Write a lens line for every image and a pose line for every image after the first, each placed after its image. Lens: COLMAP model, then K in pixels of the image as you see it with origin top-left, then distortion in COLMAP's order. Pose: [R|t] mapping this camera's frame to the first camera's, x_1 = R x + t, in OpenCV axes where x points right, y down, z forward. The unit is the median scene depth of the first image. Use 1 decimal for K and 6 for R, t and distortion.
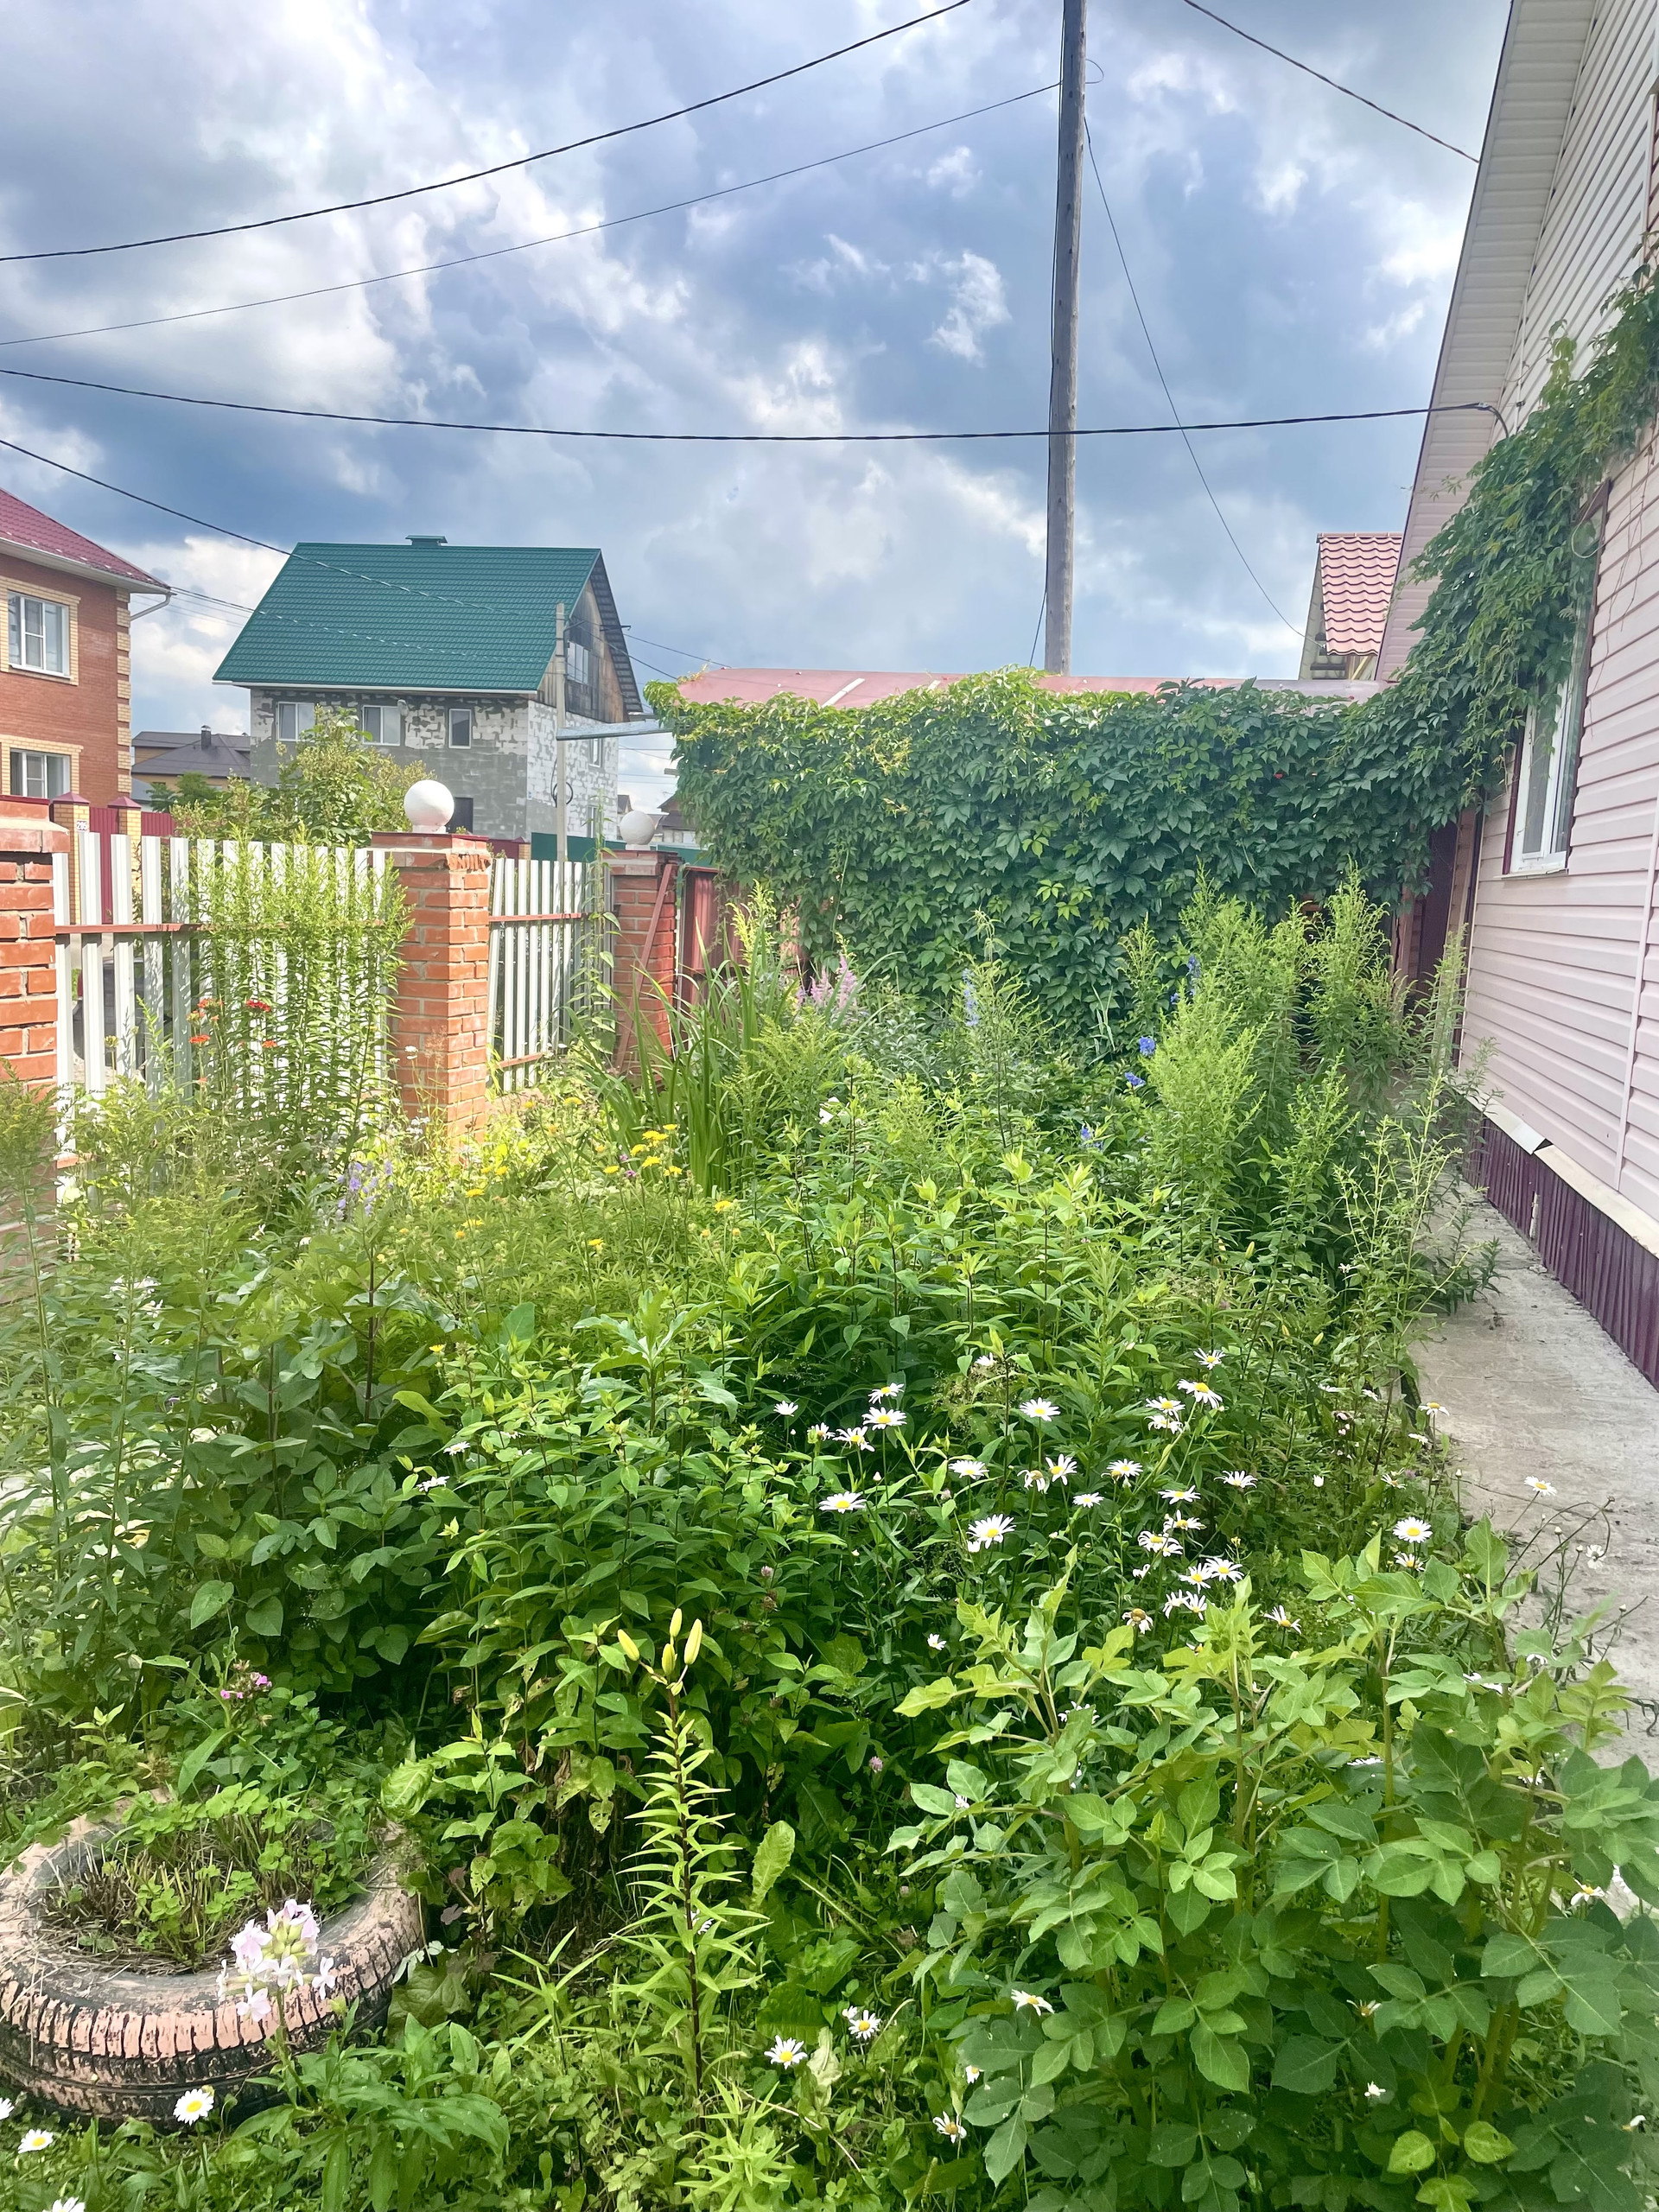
lens RADIAL K [[1660.0, 0, 829.5], [0, 1660.0, 1106.0], [0, 0, 1]] dist [0.063912, -0.088796]
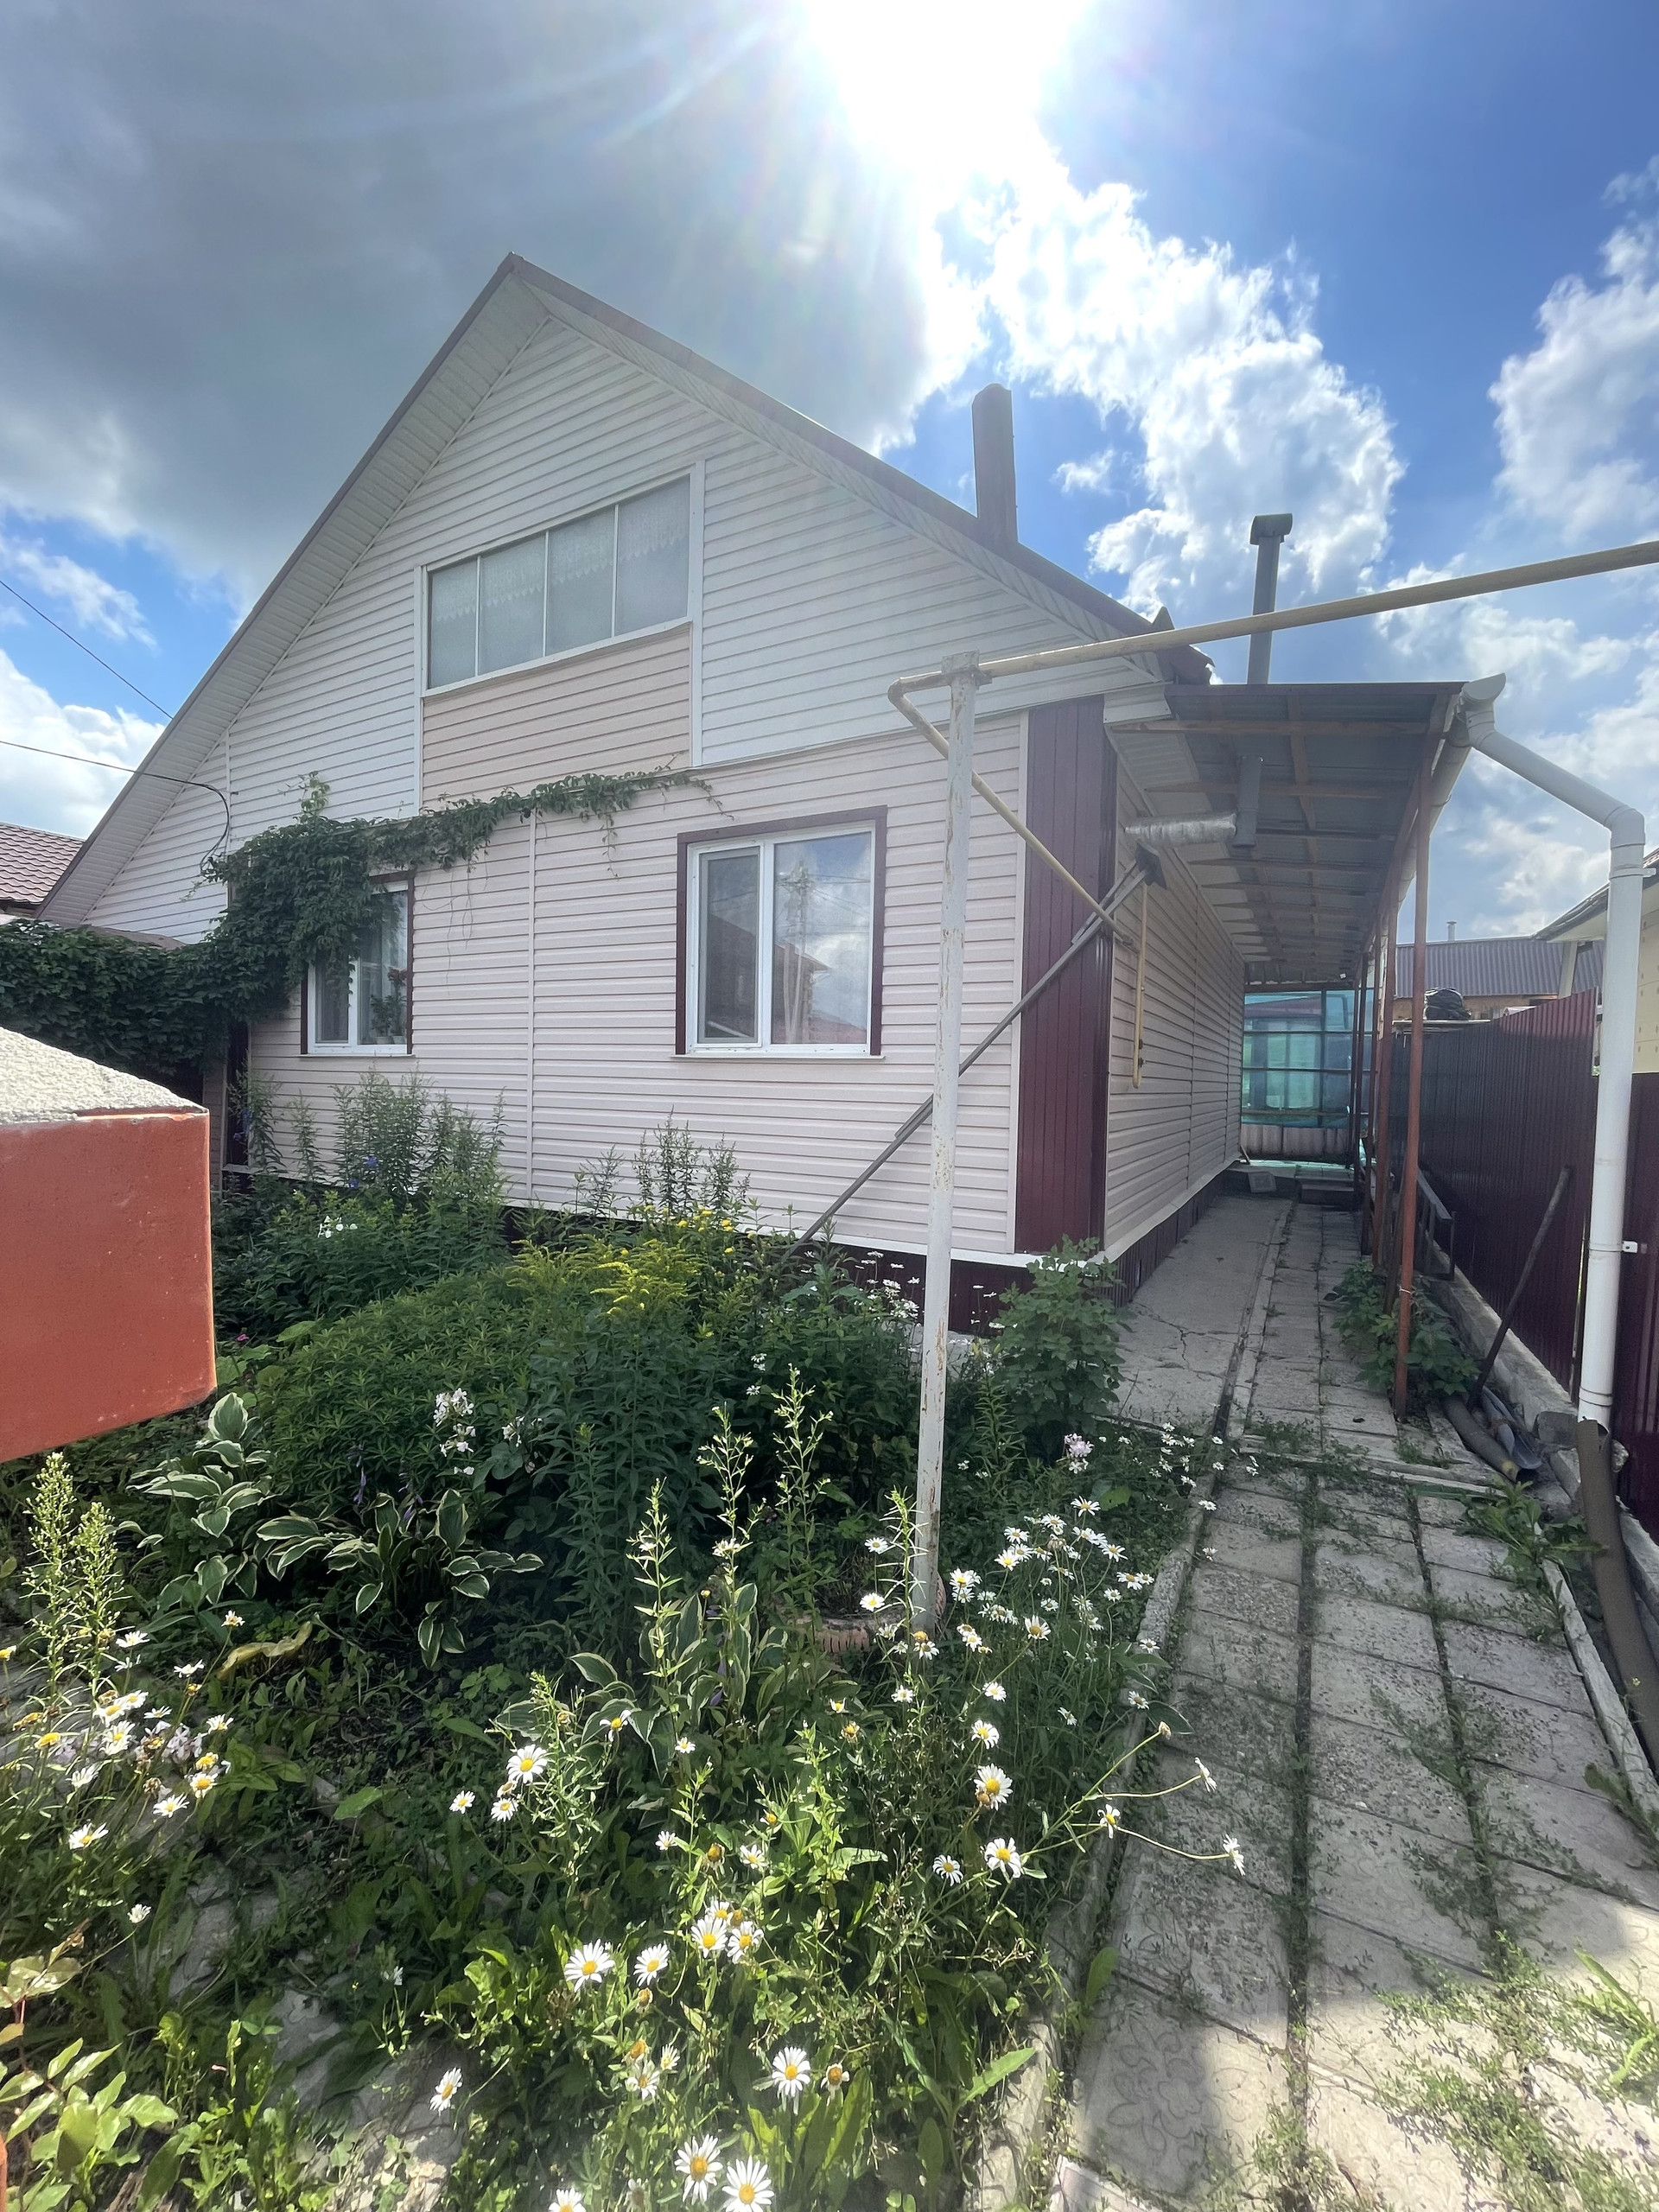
lens RADIAL K [[903.1, 0, 829.5], [0, 903.1, 1106.0], [0, 0, 1]] dist [-0.032054, 0.011006]
pose [[0.262745, -0.069954, 0.962326, -0.351509], [0.122700, 0.991693, 0.038588, -0.042756], [-0.957032, 0.107938, 0.269146, 0.164216]]
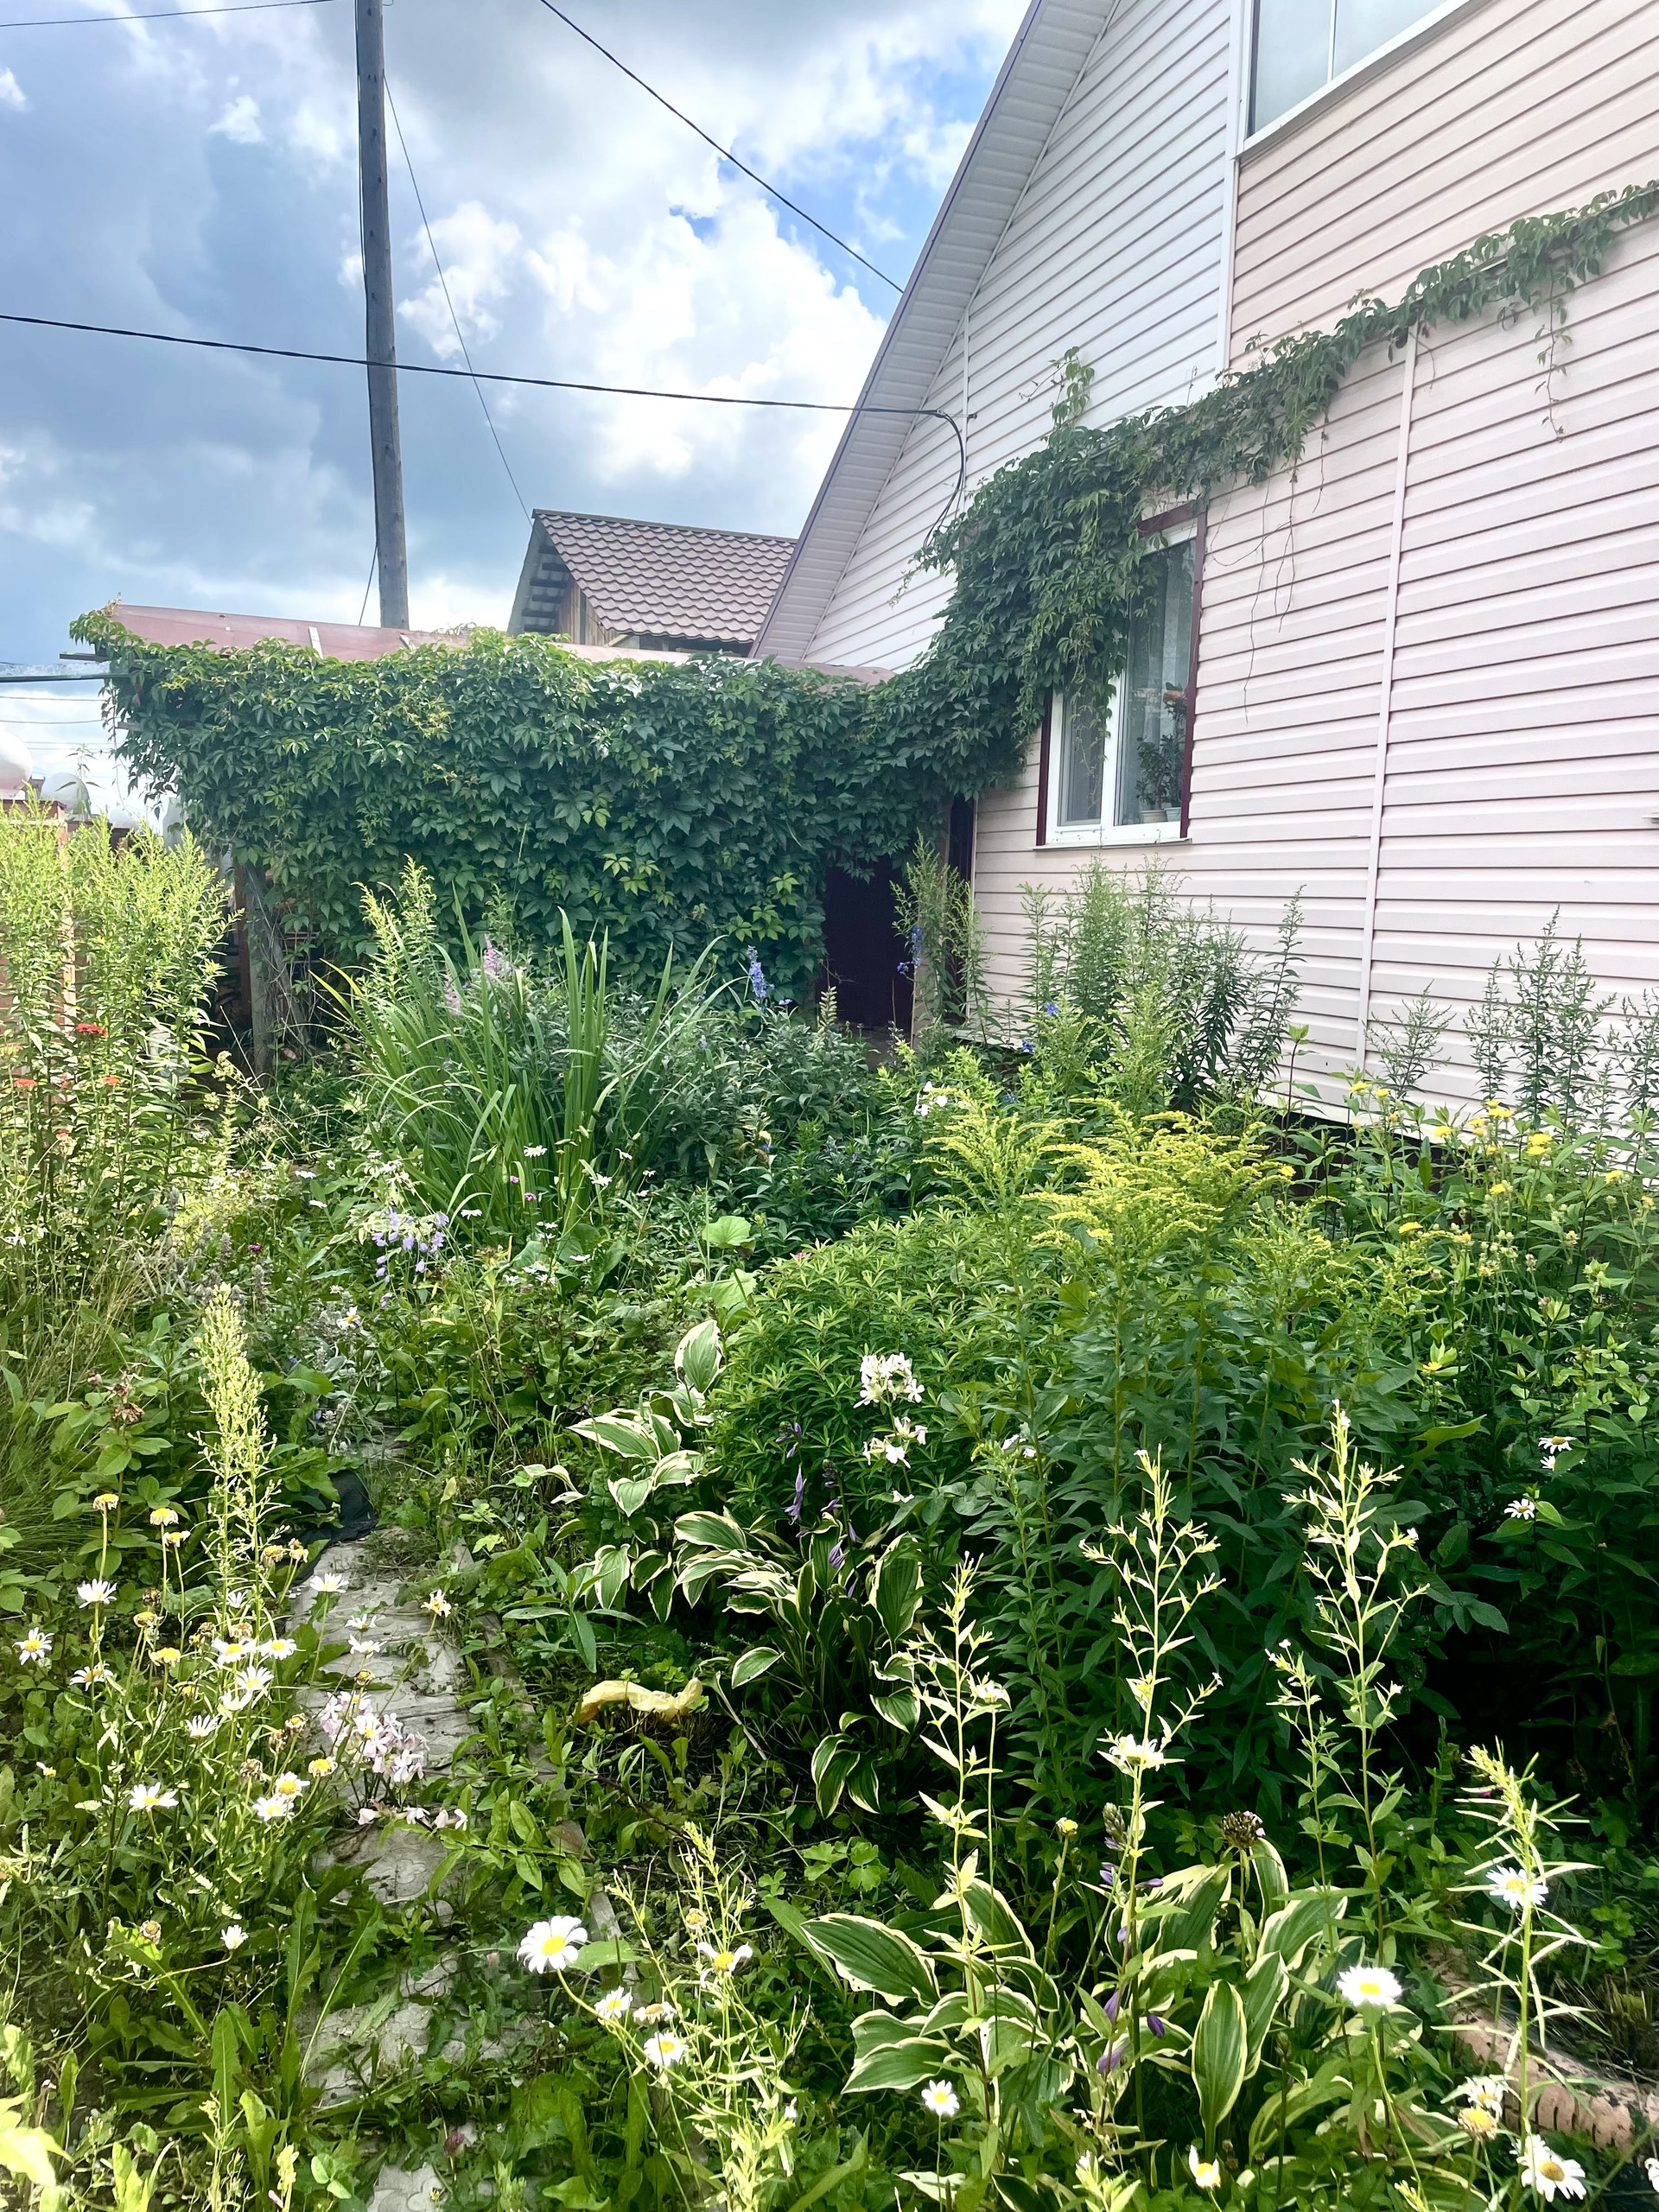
lens RADIAL K [[1660.0, 0, 829.5], [0, 1660.0, 1106.0], [0, 0, 1]] dist [0.063912, -0.088796]
pose [[0.843962, -0.088043, 0.529128, -0.282927], [0.081544, 0.996031, 0.035669, -0.014632], [-0.530169, 0.013044, 0.847792, 0.121093]]
